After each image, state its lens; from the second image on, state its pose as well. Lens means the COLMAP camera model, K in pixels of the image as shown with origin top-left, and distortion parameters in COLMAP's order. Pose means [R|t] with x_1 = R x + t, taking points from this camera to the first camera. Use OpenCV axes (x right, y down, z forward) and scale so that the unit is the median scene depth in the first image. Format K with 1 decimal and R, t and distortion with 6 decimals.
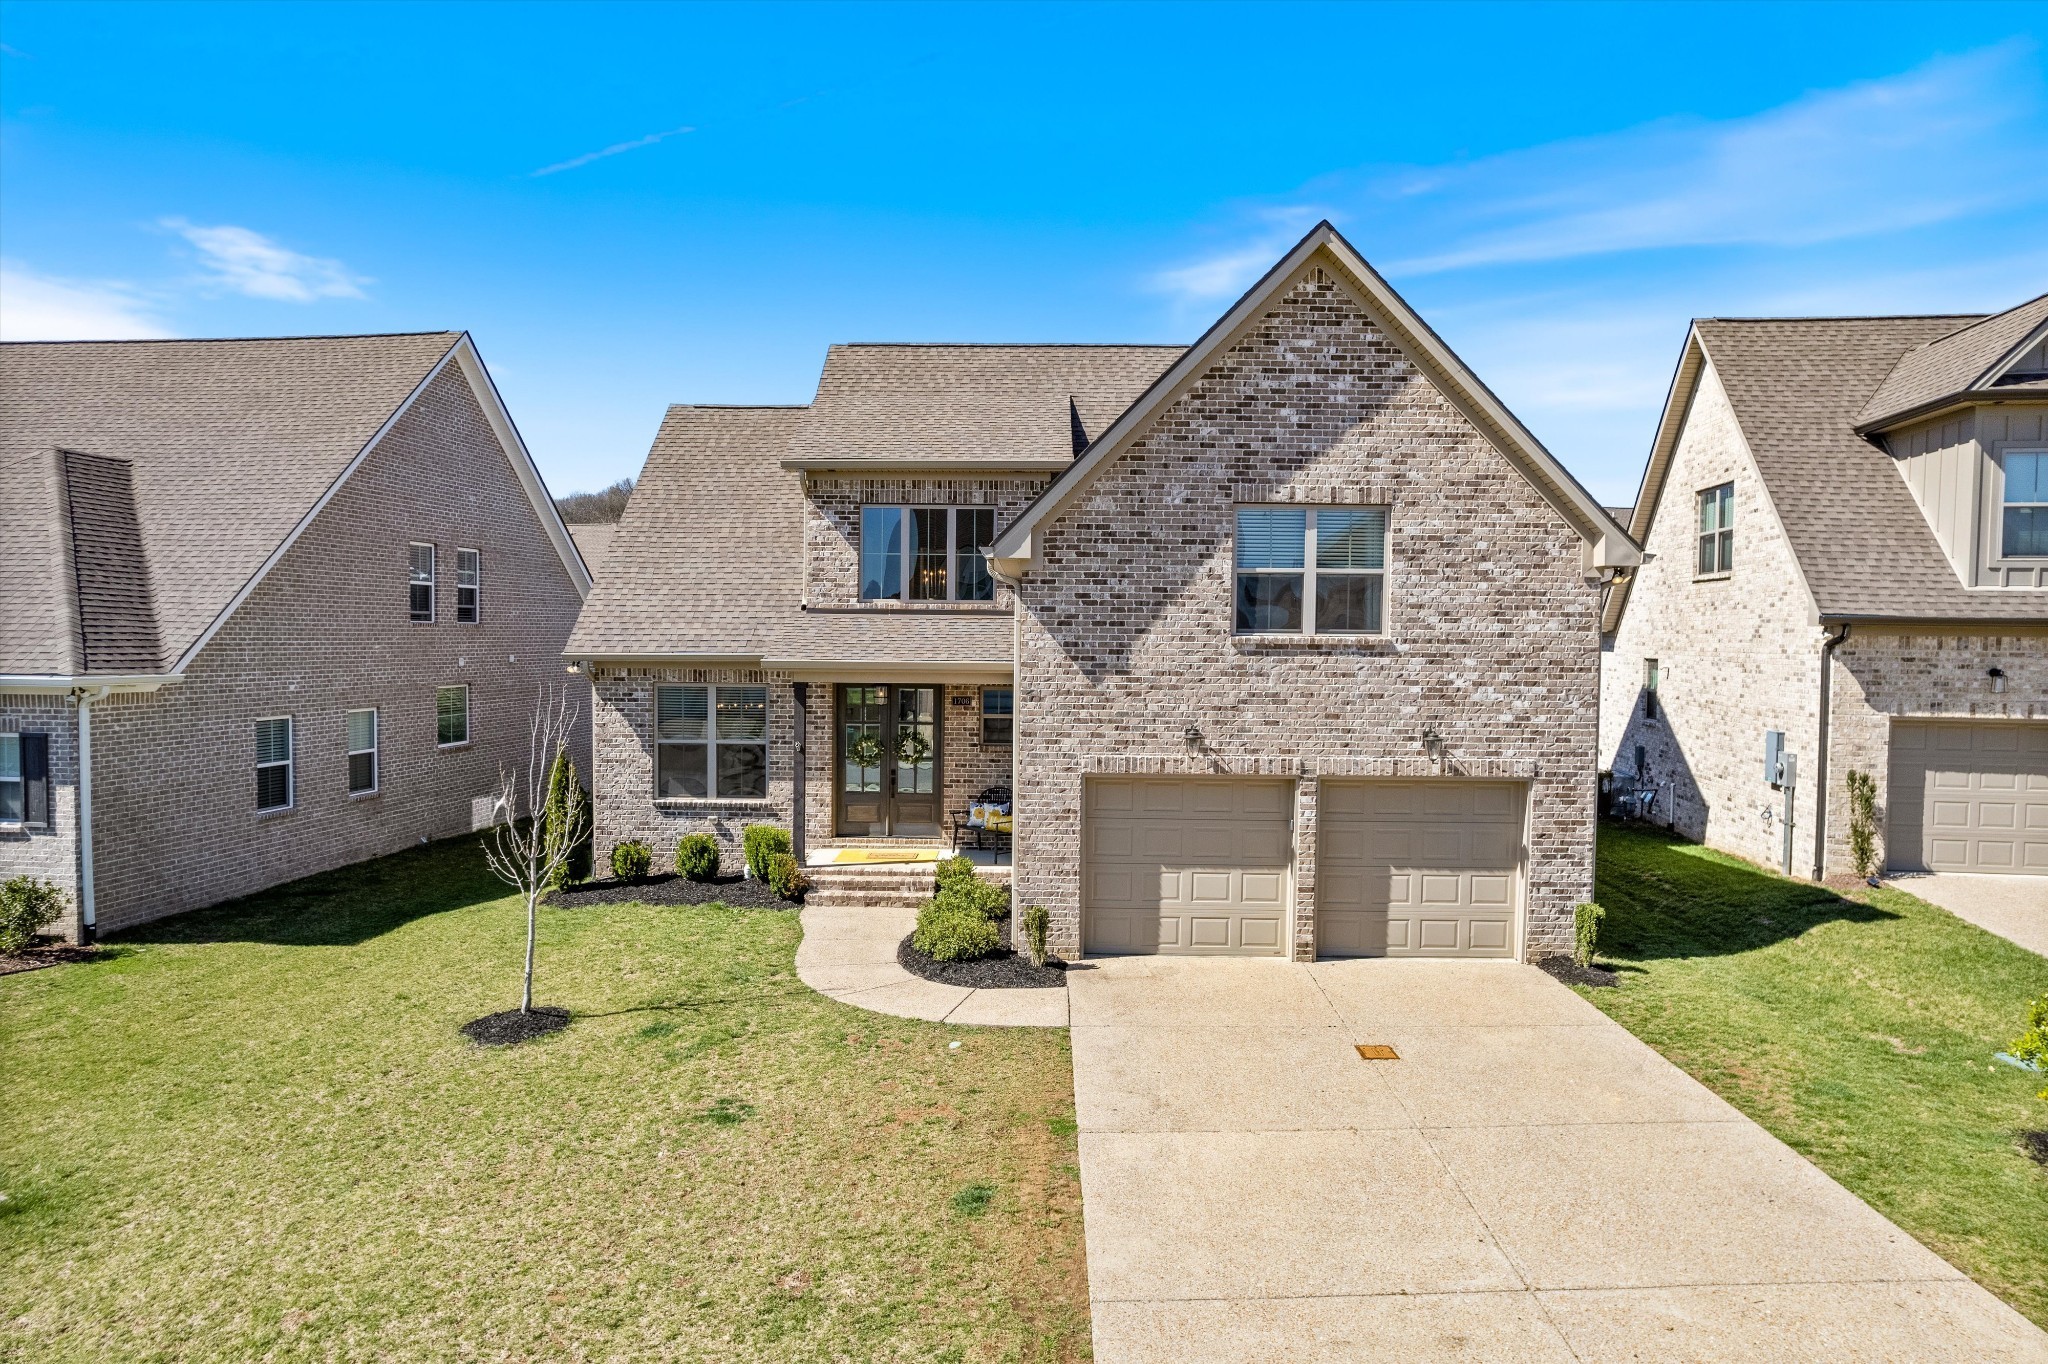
lens RADIAL K [[1308.4, 0, 1020.2], [0, 1308.4, 695.6], [0, 0, 1]] dist [-0.057619, 0.038804]
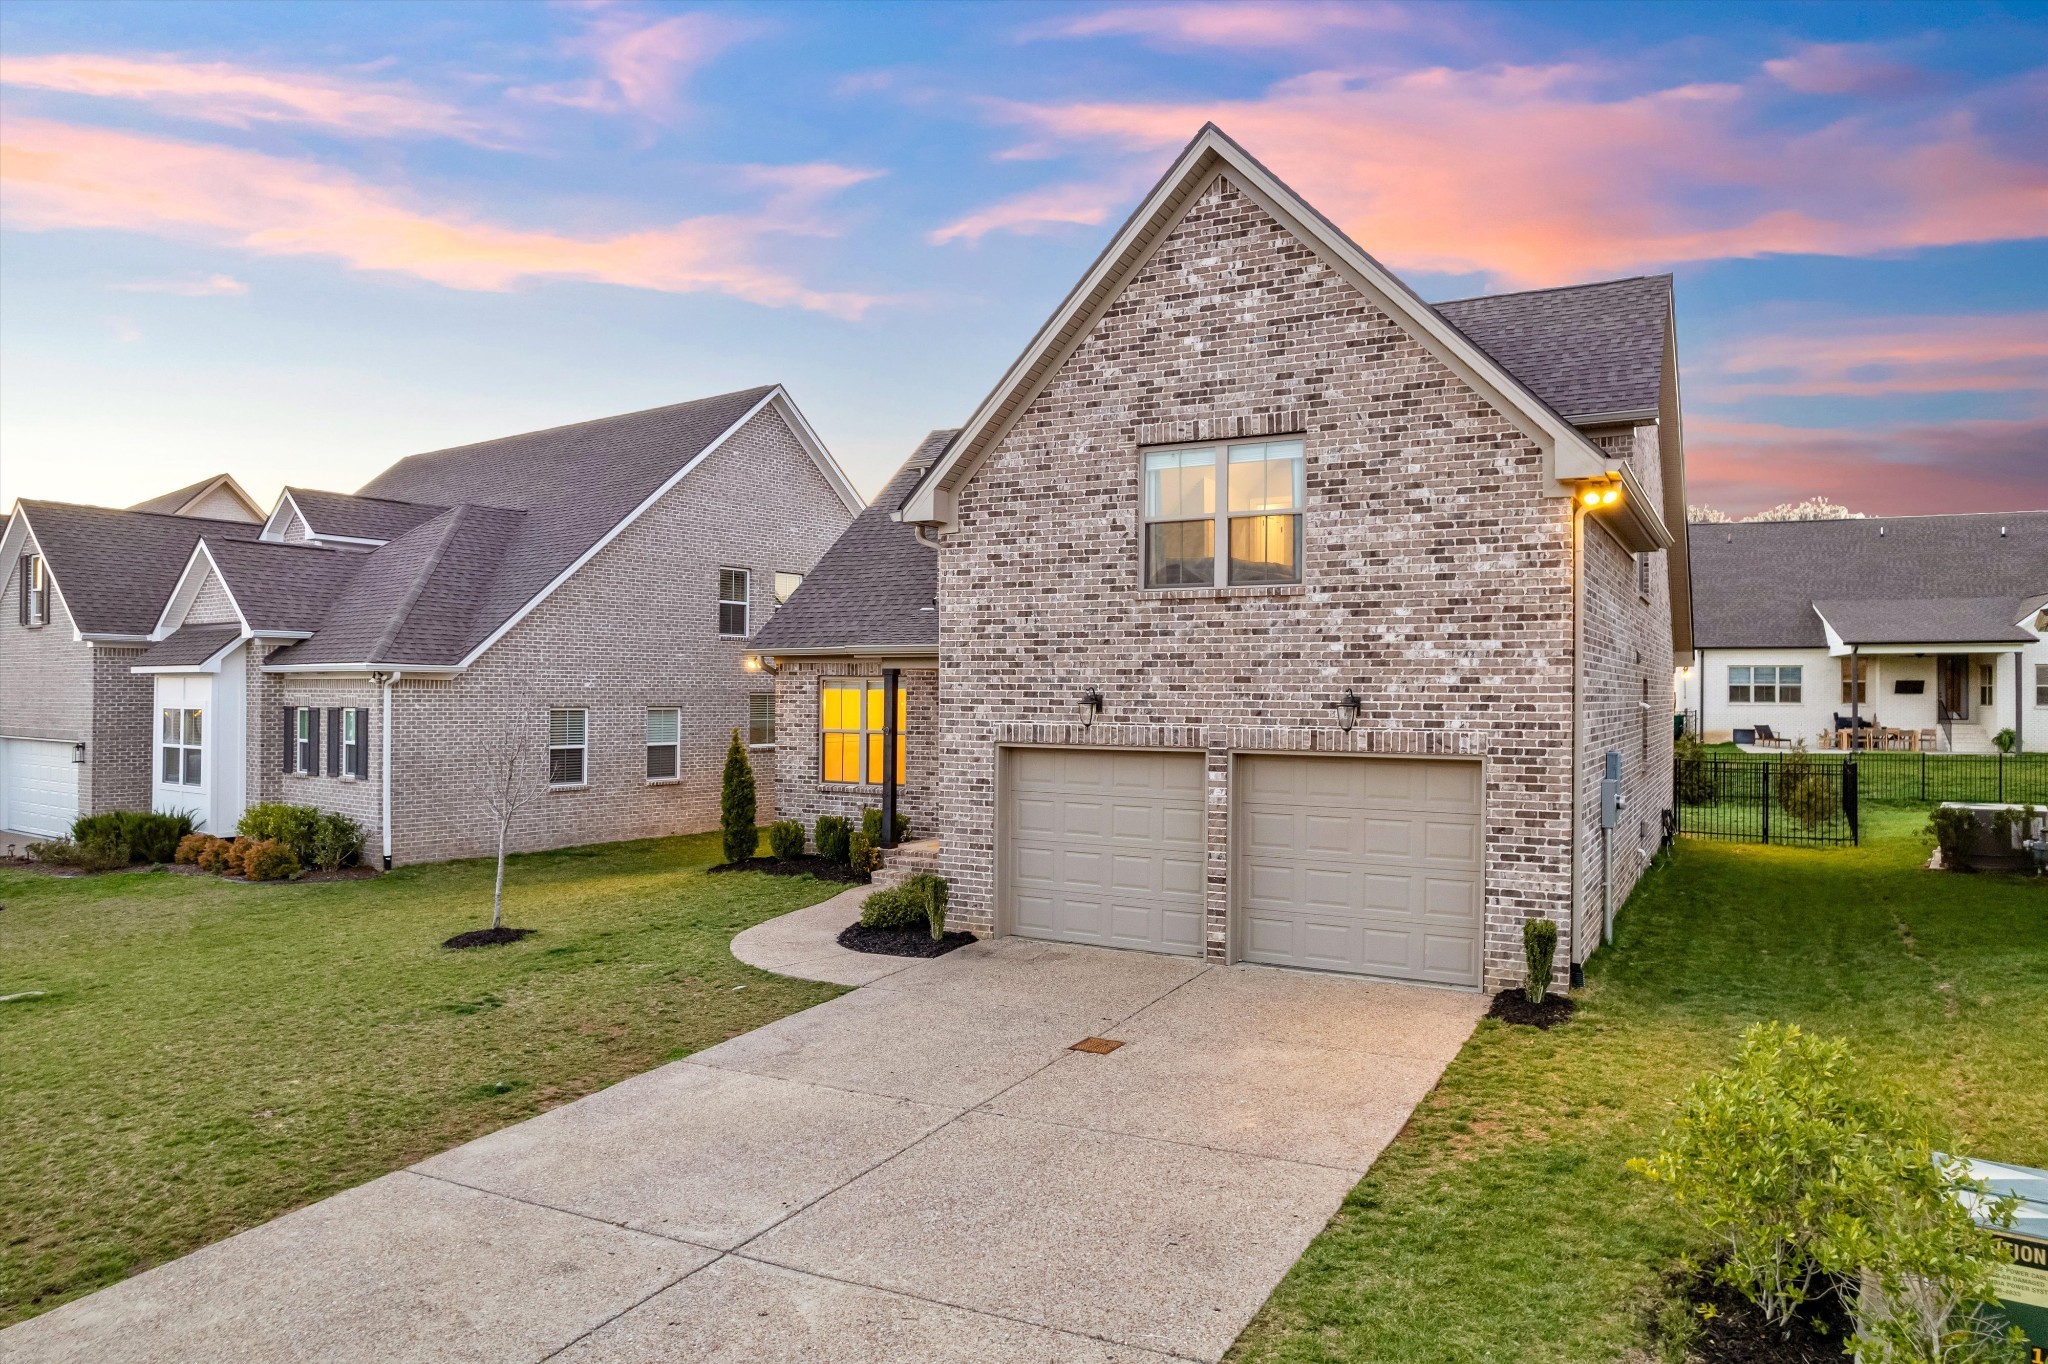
lens RADIAL K [[1310.9, 0, 1024.0], [0, 1310.9, 682.0], [0, 0, 1]] dist [-0.045328, 0.002288]
pose [[0.878252, -0.007465, -0.478141, 0.529110], [-0.020469, 0.998375, -0.053184, 0.066801], [0.477760, 0.056496, 0.876672, 0.169090]]
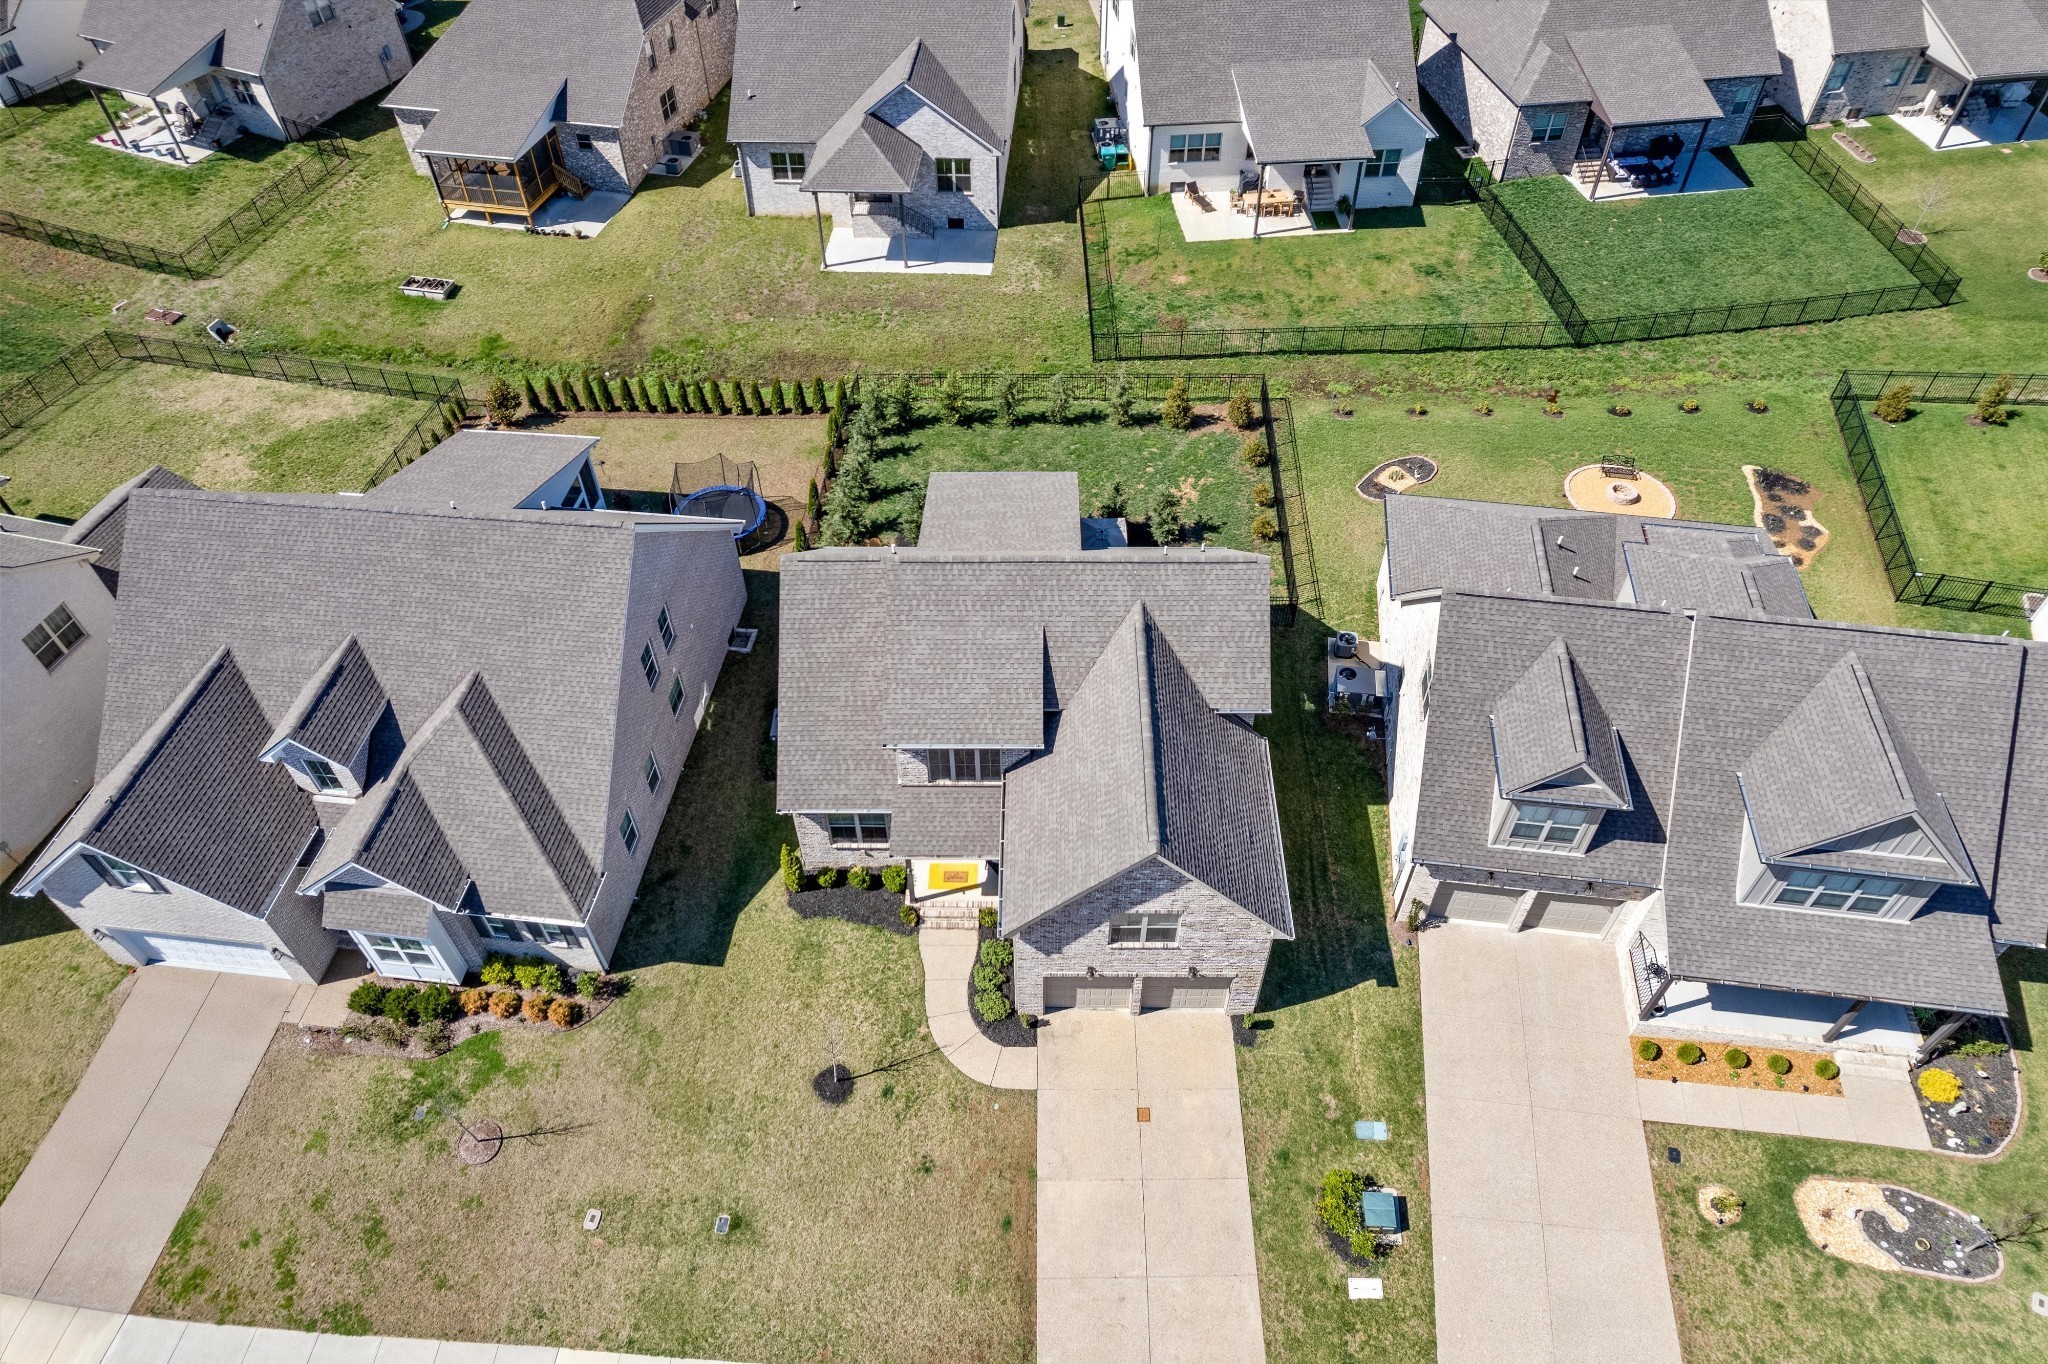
lens RADIAL K [[1310.9, 0, 1024.0], [0, 1310.9, 682.0], [0, 0, 1]] dist [-0.045328, 0.002288]
pose [[0.999817, -0.015411, -0.011312, 0.046671], [0.018925, 0.714461, 0.699420, -1.990478], [-0.002697, -0.699506, 0.714622, -0.320292]]
